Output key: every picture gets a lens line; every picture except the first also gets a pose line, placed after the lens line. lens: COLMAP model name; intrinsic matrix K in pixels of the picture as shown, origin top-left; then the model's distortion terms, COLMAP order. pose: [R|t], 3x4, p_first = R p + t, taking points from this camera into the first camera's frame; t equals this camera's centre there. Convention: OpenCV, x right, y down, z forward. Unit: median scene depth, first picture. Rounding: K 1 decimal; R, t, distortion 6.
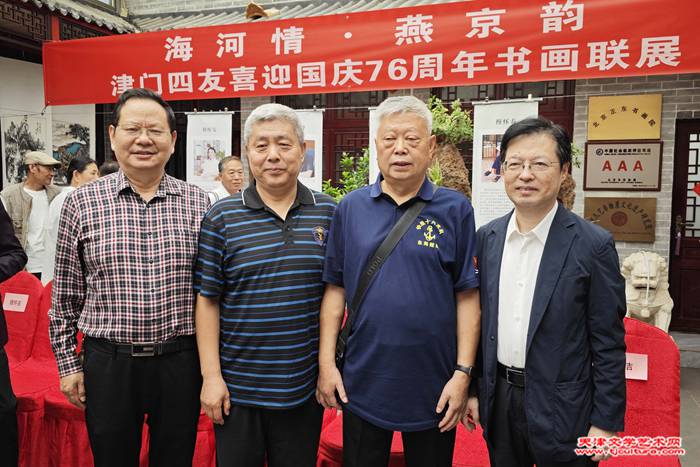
lens RADIAL K [[584.3, 0, 344.8], [0, 584.3, 228.2], [0, 0, 1]] dist [0.037468, -0.048627]
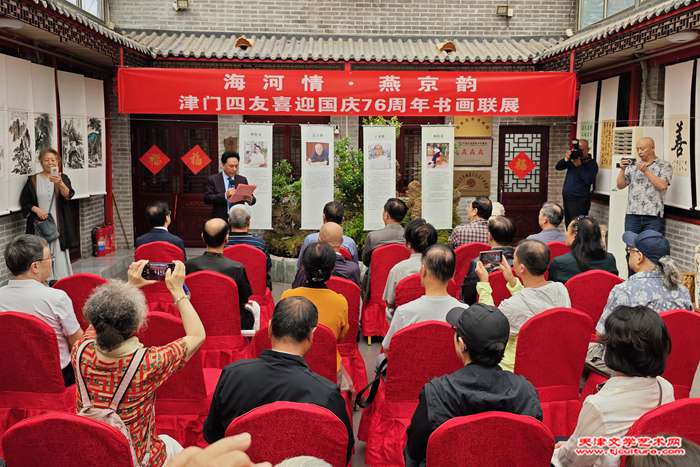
lens RADIAL K [[581.2, 0, 359.8], [0, 581.2, 197.7], [0, 0, 1]] dist [0.027243, -0.029772]
pose [[0.930348, -0.034930, 0.365011, -0.588619], [0.026198, 0.999240, 0.028848, -0.040322], [-0.365741, -0.017276, 0.930556, -0.589592]]
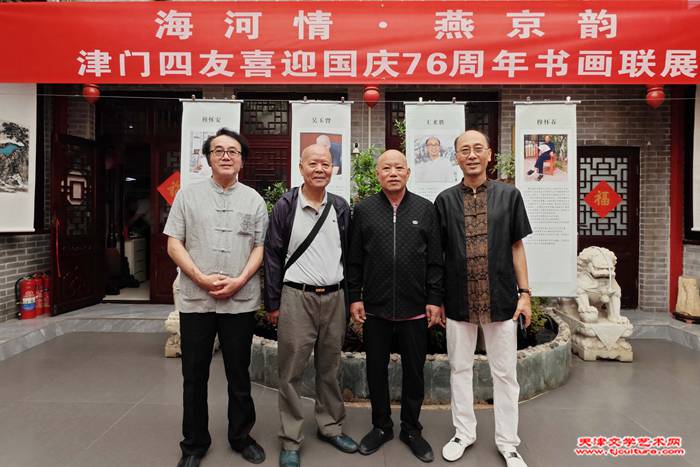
lens RADIAL K [[394.8, 0, 349.6], [0, 394.8, 213.5], [0, 0, 1]] dist [-0.001360, 0.007064]
pose [[0.950527, -0.000458, 0.310642, -0.235857], [0.019715, 0.998072, -0.058852, 0.010141], [-0.310017, 0.062065, 0.948703, 0.419516]]
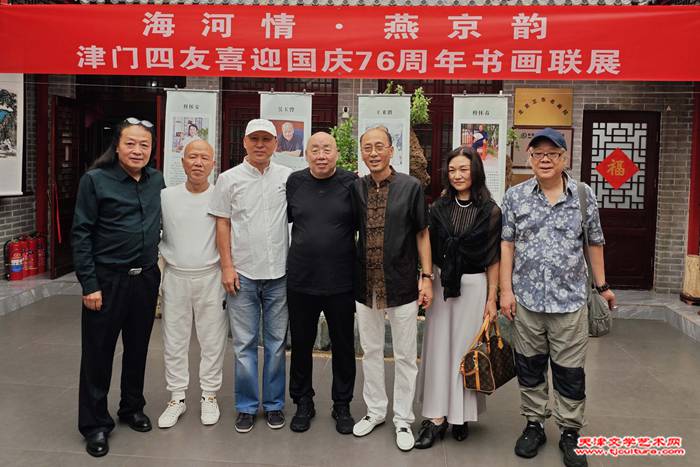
lens RADIAL K [[570.4, 0, 367.8], [0, 570.4, 178.4], [0, 0, 1]] dist [0.061964, -0.091303]
pose [[0.967093, 0.004590, 0.254381, -0.202737], [0.001049, 0.999757, -0.022030, -0.026252], [-0.254420, 0.021572, 0.966853, -0.021431]]
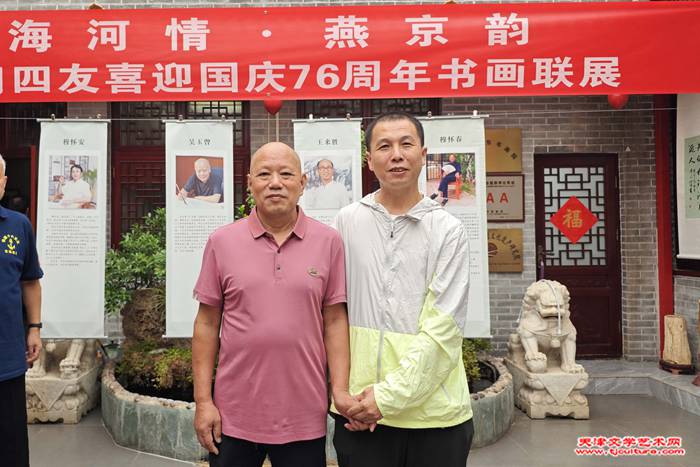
lens RADIAL K [[569.4, 0, 291.9], [0, 569.4, 222.2], [0, 0, 1]] dist [0.025961, -0.028877]
pose [[0.949219, -0.007178, 0.314535, -0.211997], [0.035963, 0.995662, -0.085809, 0.010530], [-0.312555, 0.092763, 0.945359, 0.234965]]
